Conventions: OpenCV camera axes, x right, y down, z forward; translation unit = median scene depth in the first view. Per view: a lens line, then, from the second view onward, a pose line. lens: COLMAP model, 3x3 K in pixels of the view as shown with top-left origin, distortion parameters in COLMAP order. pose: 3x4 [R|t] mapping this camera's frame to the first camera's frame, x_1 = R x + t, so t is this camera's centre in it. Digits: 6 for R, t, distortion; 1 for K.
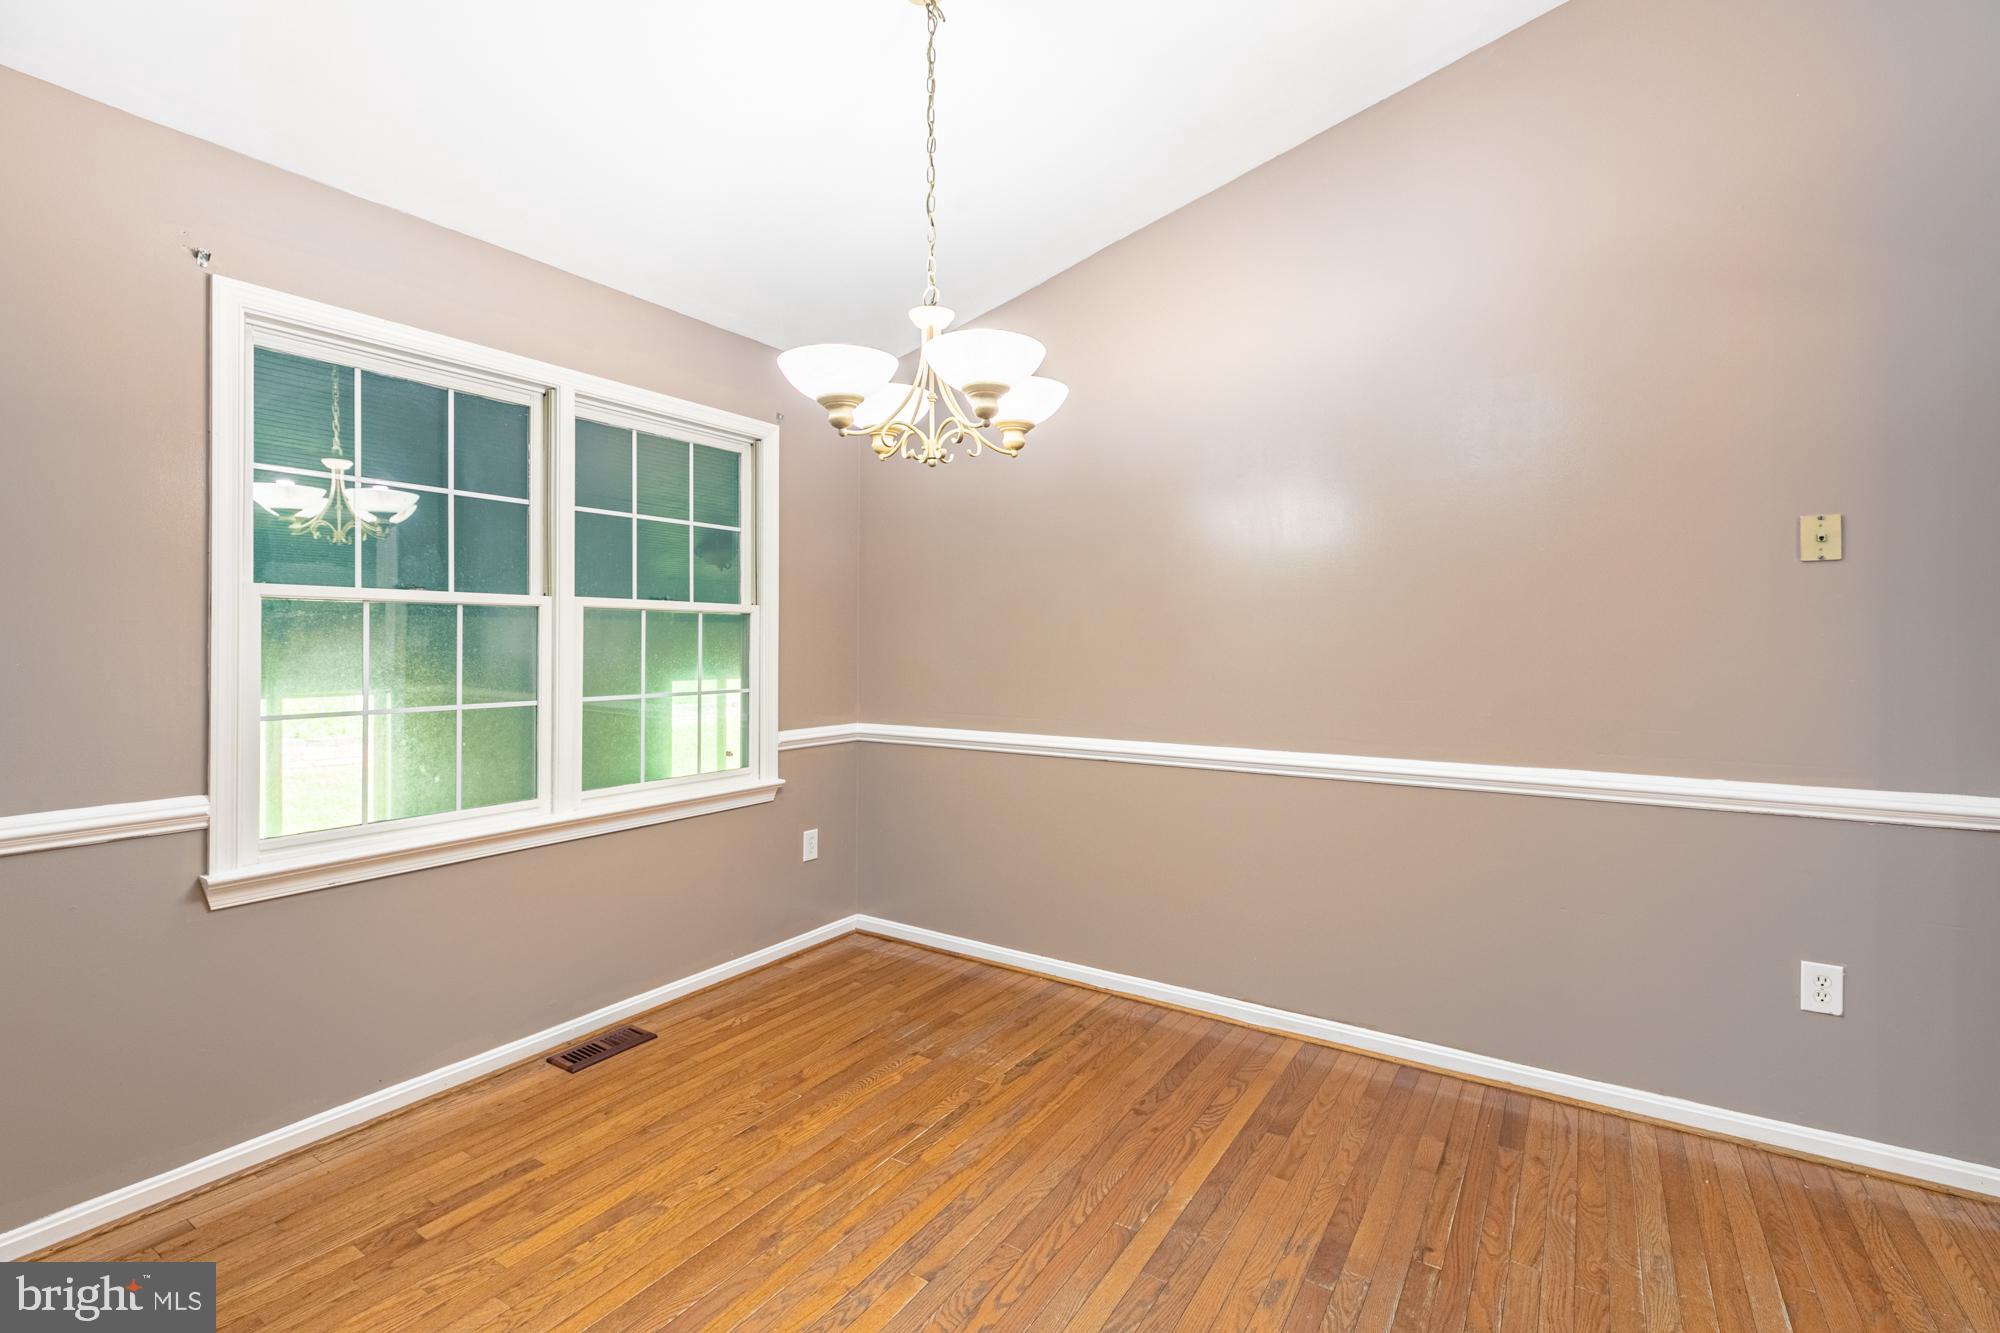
lens RADIAL K [[904.6, 0, 990.2], [0, 904.6, 637.2], [0, 0, 1]] dist [0.005158, -0.000406]
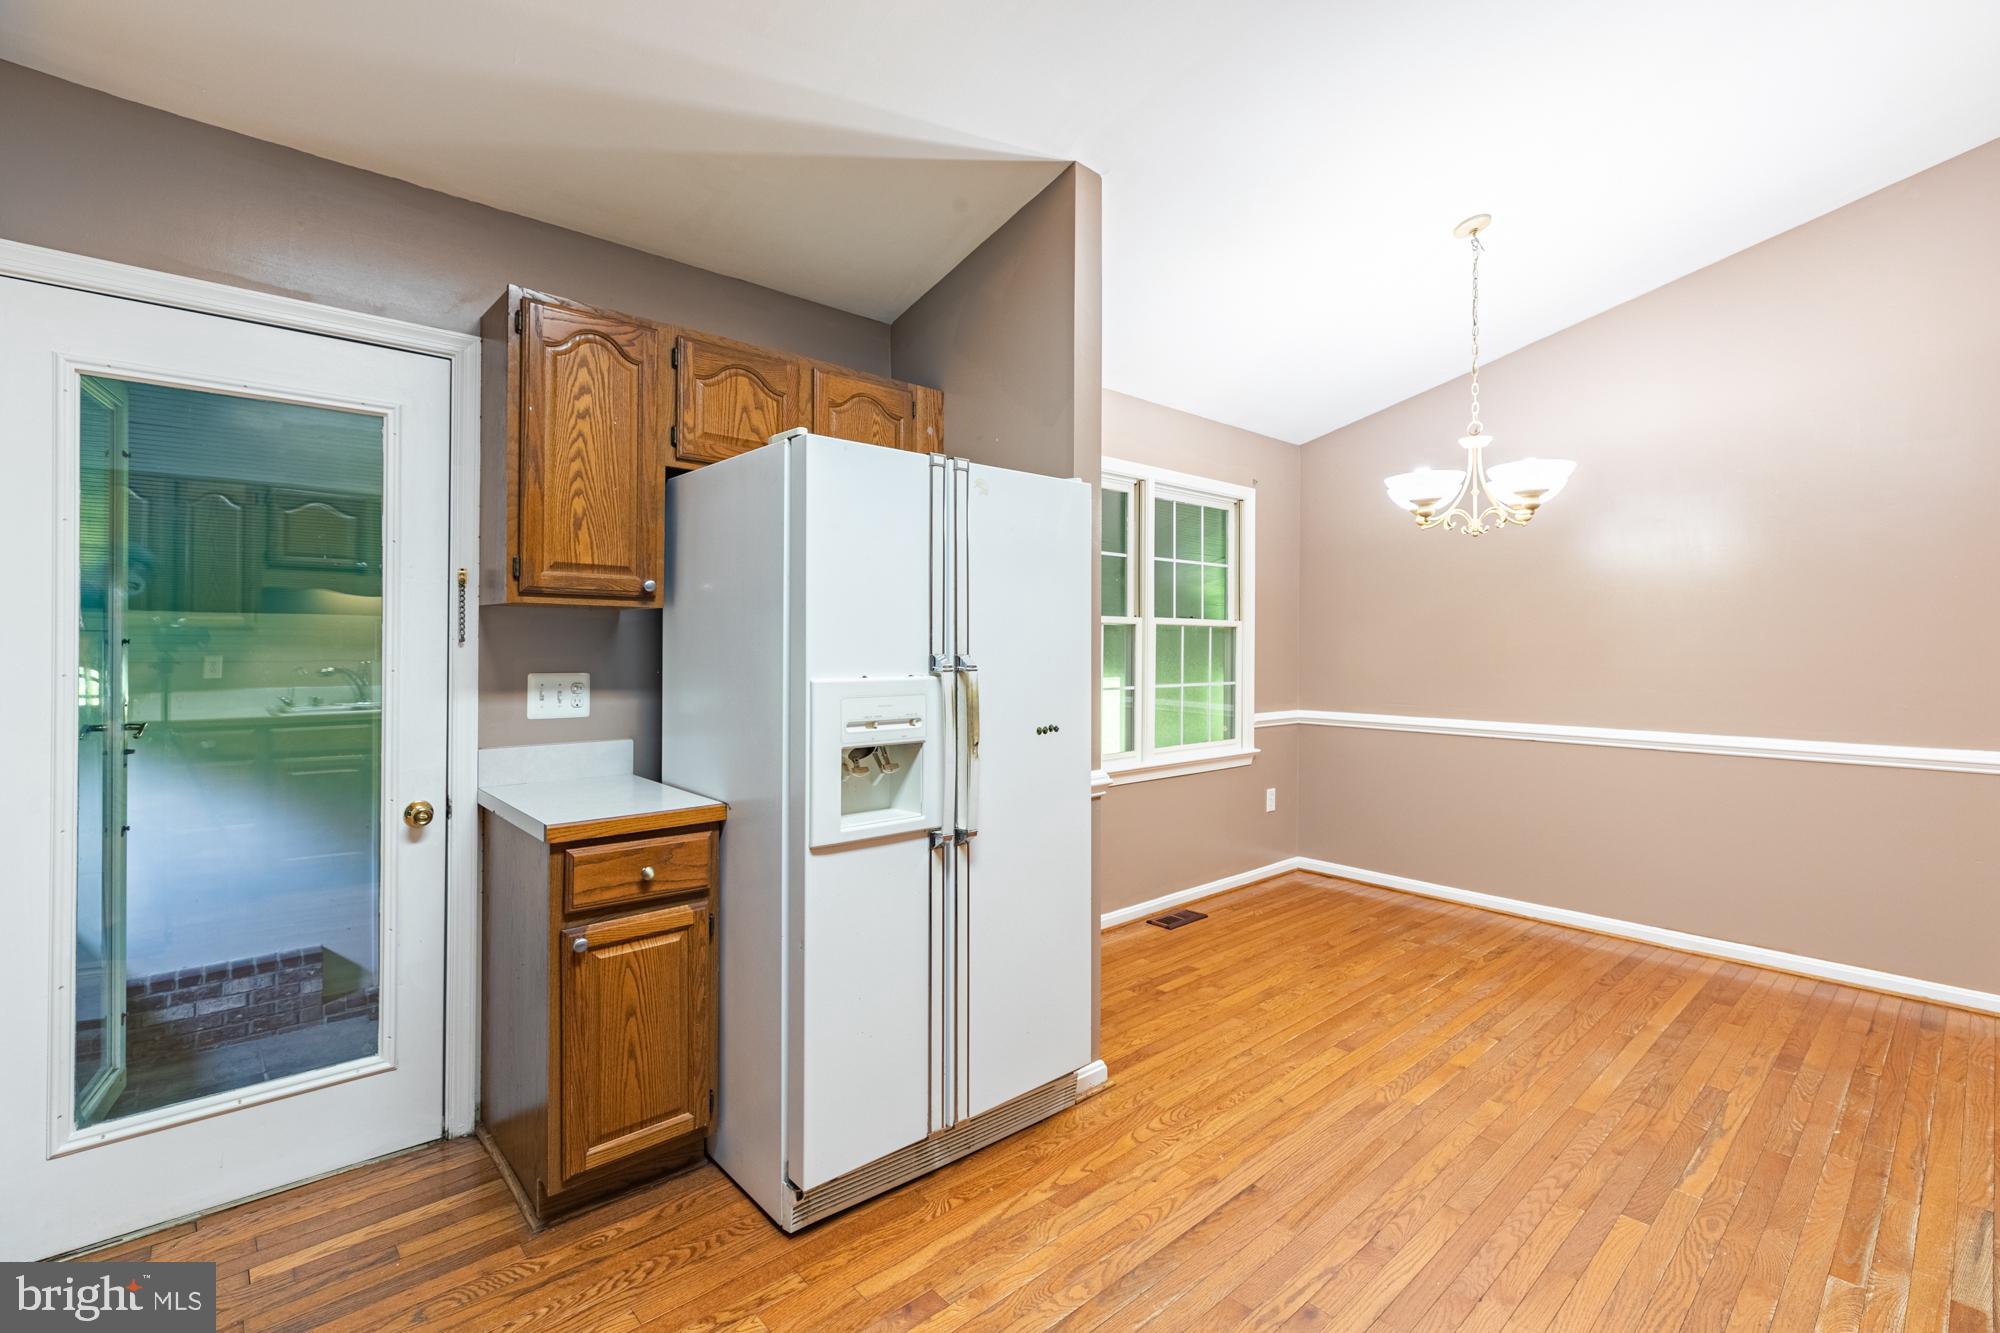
lens RADIAL K [[904.6, 0, 989.2], [0, 904.6, 637.1], [0, 0, 1]] dist [0.005158, -0.000406]
pose [[0.968392, 0.000720, -0.249434, -0.355827], [-0.002016, 0.999986, -0.004943, -0.004294], [0.249426, 0.005290, 0.968379, -0.527145]]
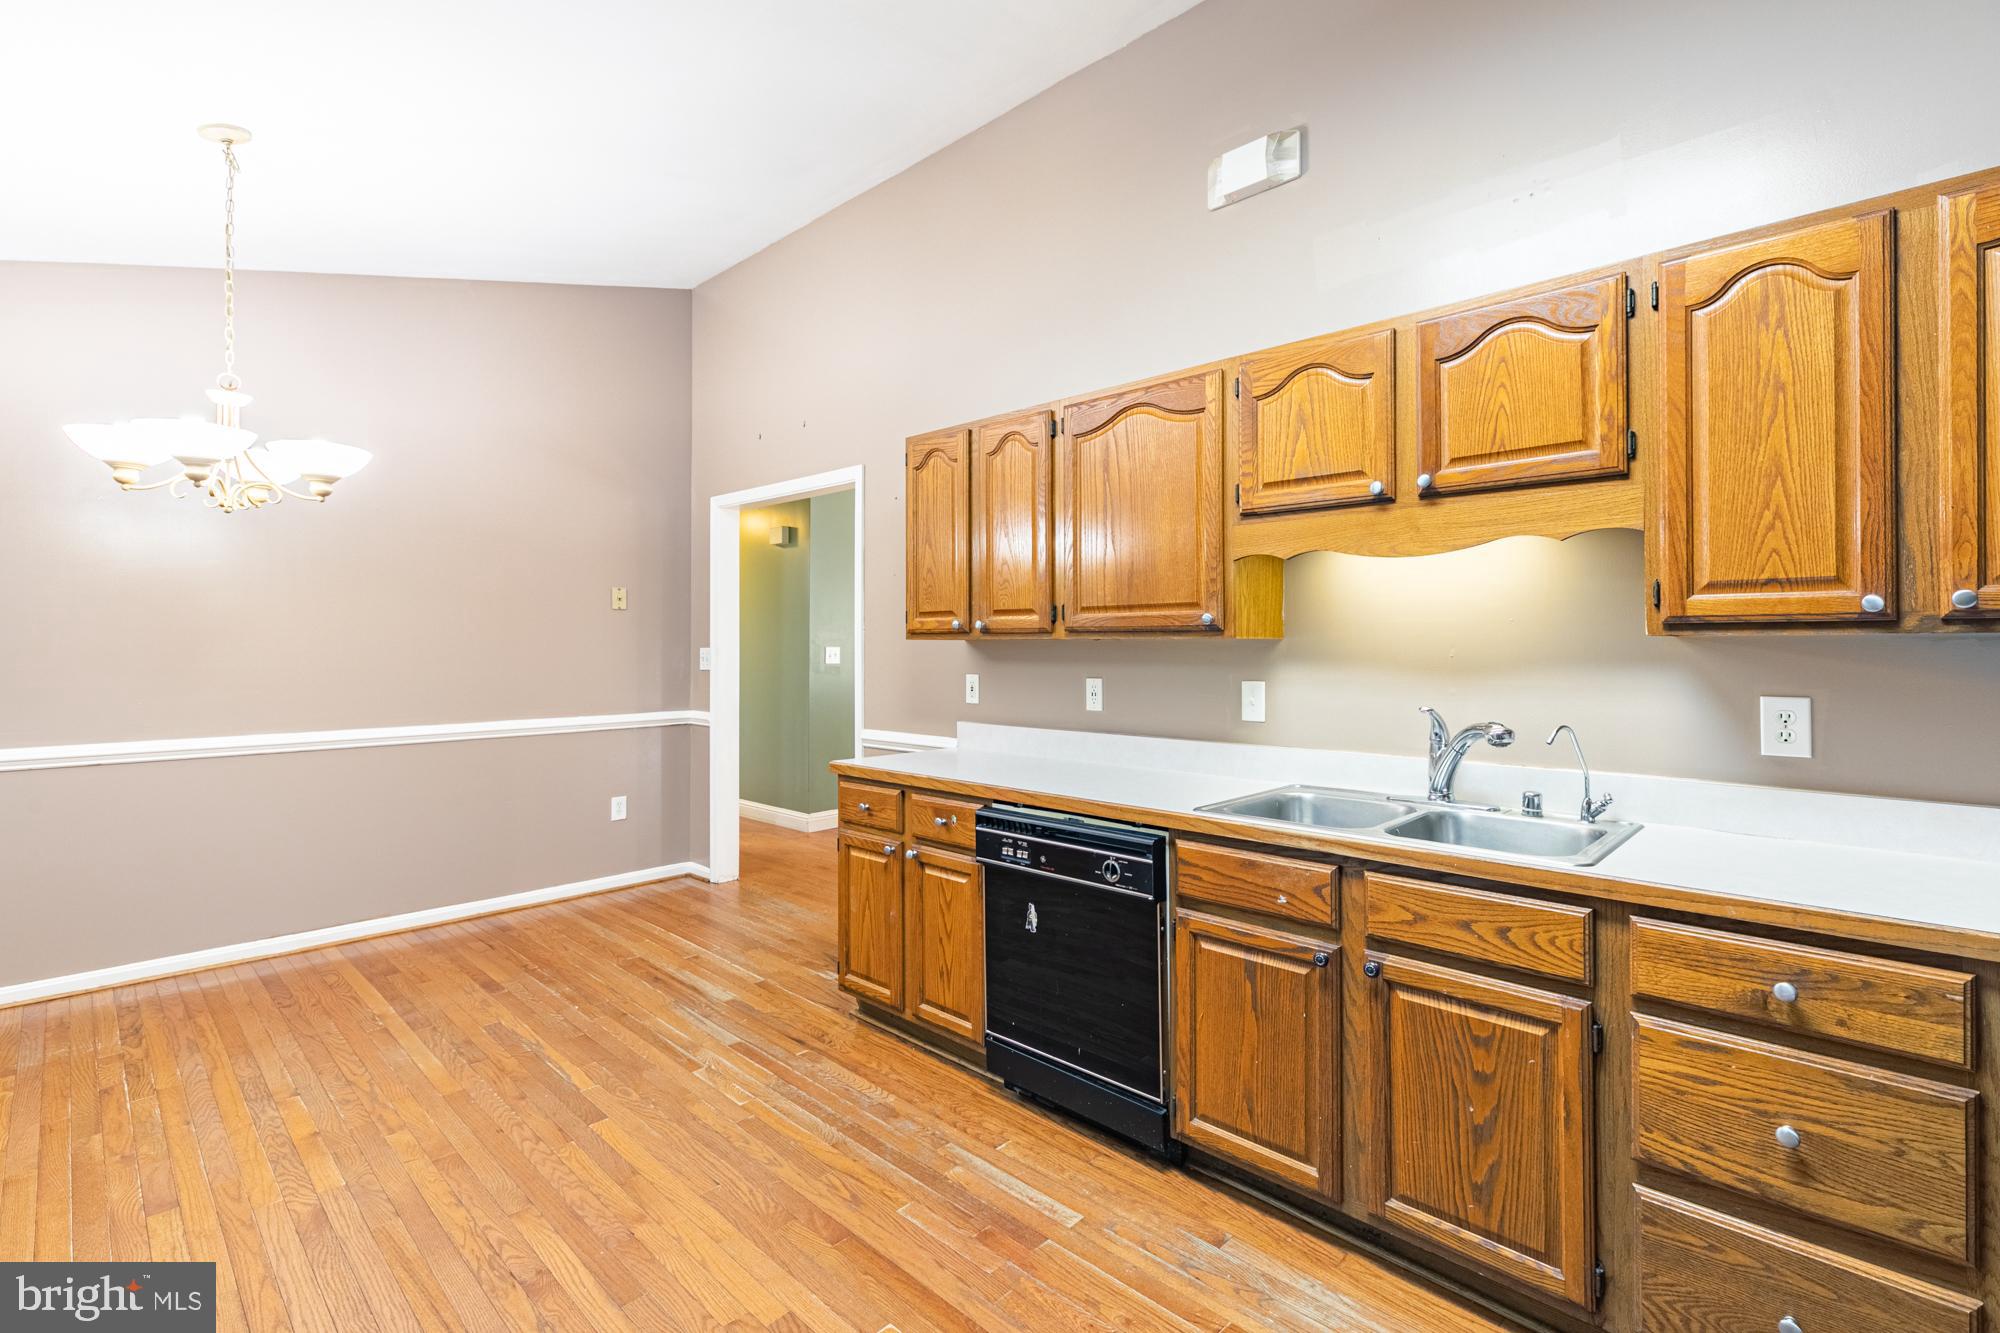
lens RADIAL K [[904.6, 0, 1012.1], [0, 904.6, 640.8], [0, 0, 1]] dist [0.005158, -0.000406]
pose [[0.177531, 0.002921, 0.984111, -0.831344], [-0.002964, 0.999993, -0.002433, -0.006137], [-0.984111, -0.002484, 0.177539, -0.236924]]
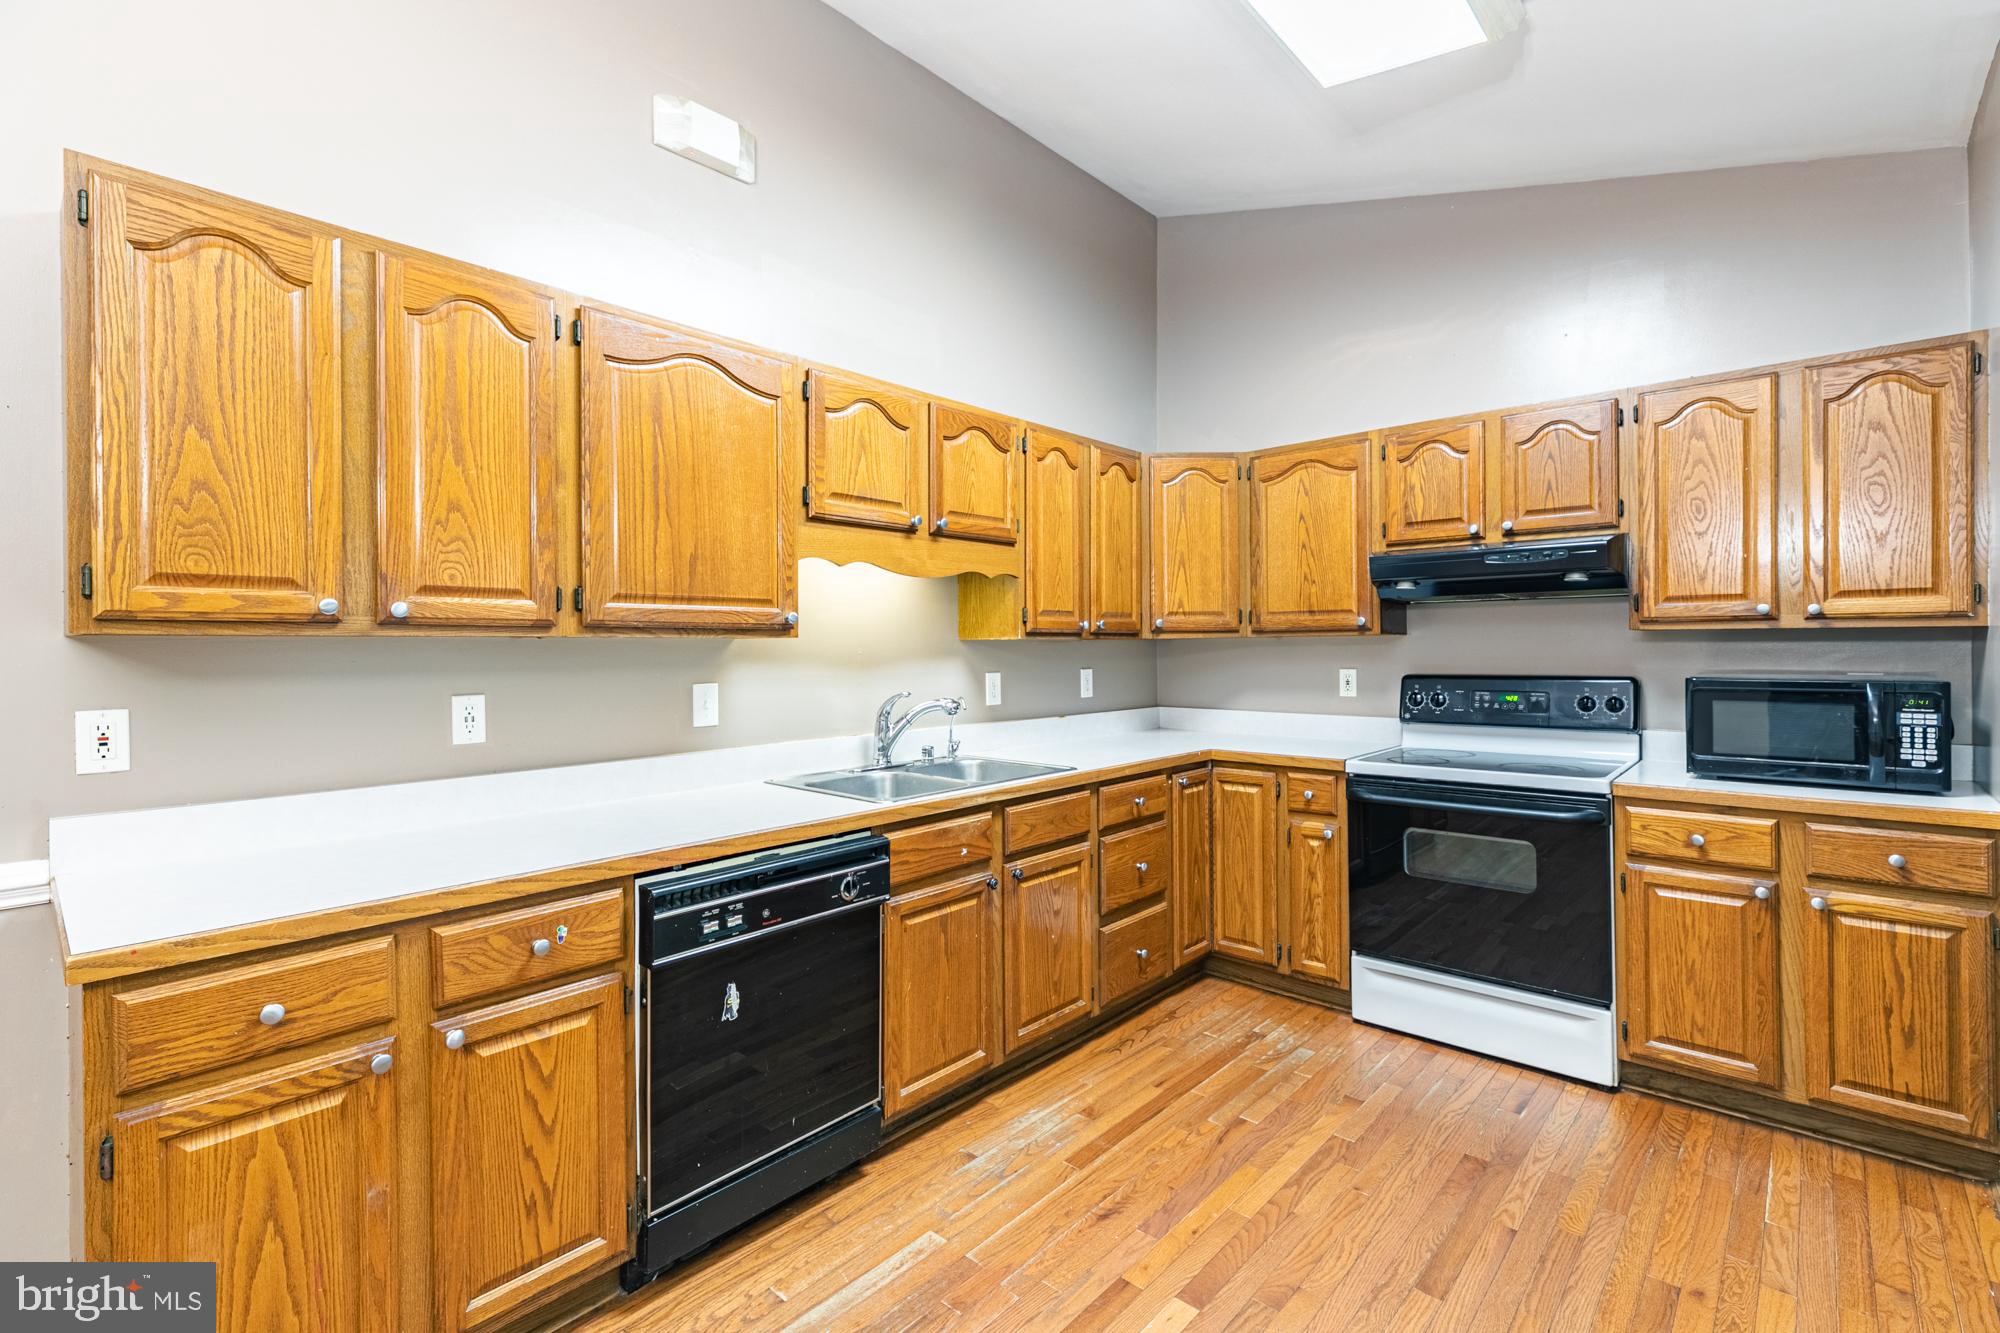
lens RADIAL K [[904.6, 0, 989.1], [0, 904.6, 646.3], [0, 0, 1]] dist [0.005158, -0.000406]
pose [[-0.988121, 0.002002, 0.153666, -0.253023], [0.001657, 0.999996, -0.002378, -0.001014], [-0.153670, -0.002095, -0.988120, 0.537373]]
